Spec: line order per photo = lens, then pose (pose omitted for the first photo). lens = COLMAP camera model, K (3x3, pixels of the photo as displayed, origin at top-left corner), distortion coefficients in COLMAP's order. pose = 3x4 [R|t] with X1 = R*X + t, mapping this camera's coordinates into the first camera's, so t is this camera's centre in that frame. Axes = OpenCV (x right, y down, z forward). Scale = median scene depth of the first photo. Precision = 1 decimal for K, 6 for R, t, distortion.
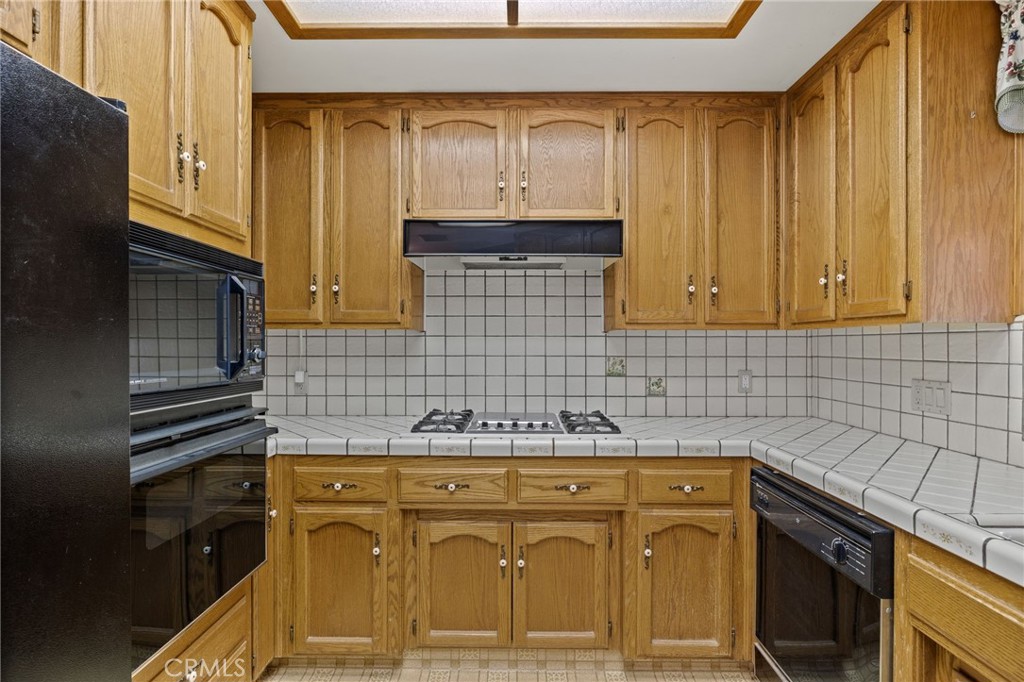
lens RADIAL K [[473.9, 0, 511.9], [0, 473.9, 345.1], [0, 0, 1]] dist [-0.008869, 0.001178]
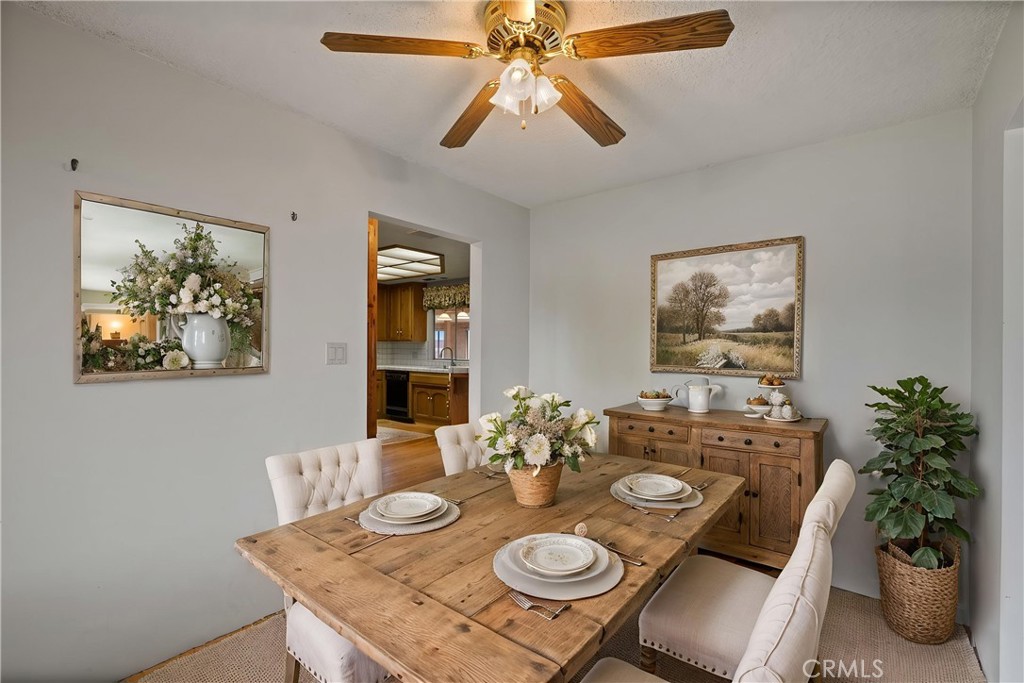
lens RADIAL K [[442.7, 0, 514.1], [0, 442.7, 345.8], [0, 0, 1]] dist [0.003760, 0.000681]
pose [[0.613774, 0.000716, 0.789481, -2.109140], [-0.001590, 0.999999, 0.000329, -0.001360], [-0.789480, -0.001457, 0.613774, -2.626048]]
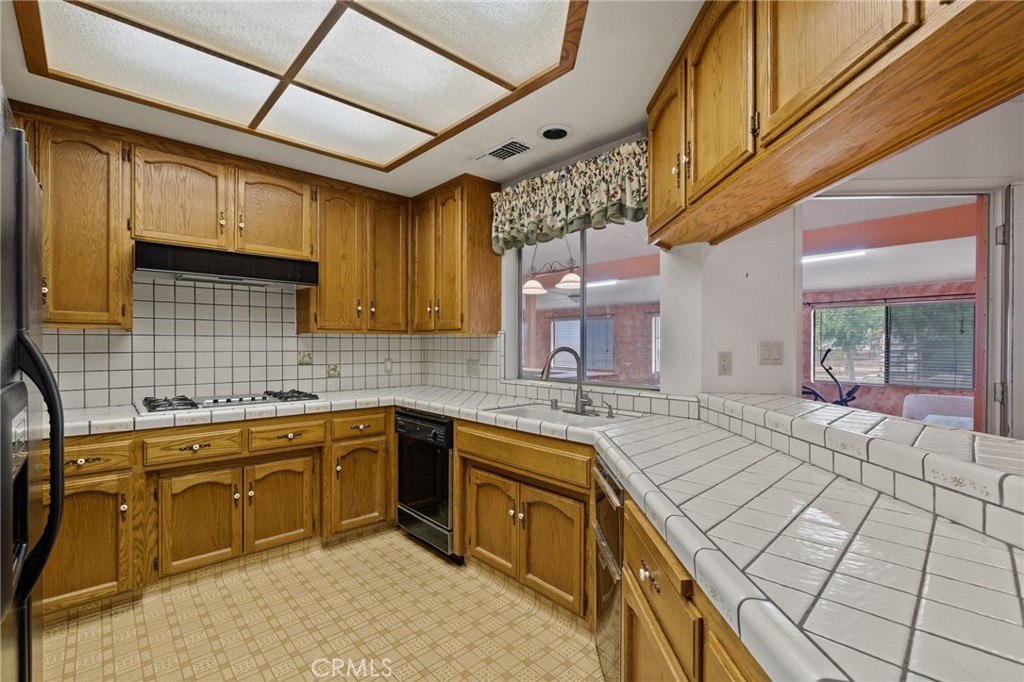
lens RADIAL K [[456.2, 0, 511.0], [0, 456.2, 345.1], [0, 0, 1]] dist [-0.000874, 0.000082]
pose [[0.729499, -0.001176, 0.683981, -0.349610], [0.000404, 0.999999, 0.001288, 0.005205], [-0.683982, -0.000664, 0.729499, -0.554961]]
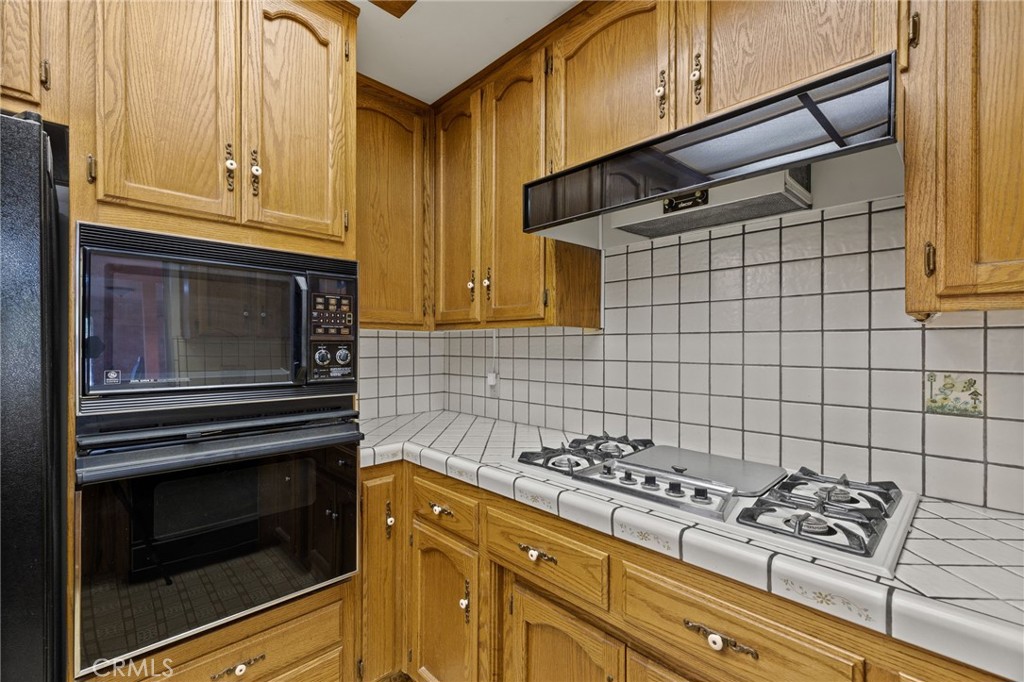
lens RADIAL K [[442.7, 0, 514.1], [0, 442.7, 345.3], [0, 0, 1]] dist [0.003760, 0.000681]
pose [[0.702046, -0.000357, -0.712132, 0.297115], [-0.001431, 0.999997, -0.001912, -0.000803], [0.712130, 0.002361, 0.702043, 0.511525]]
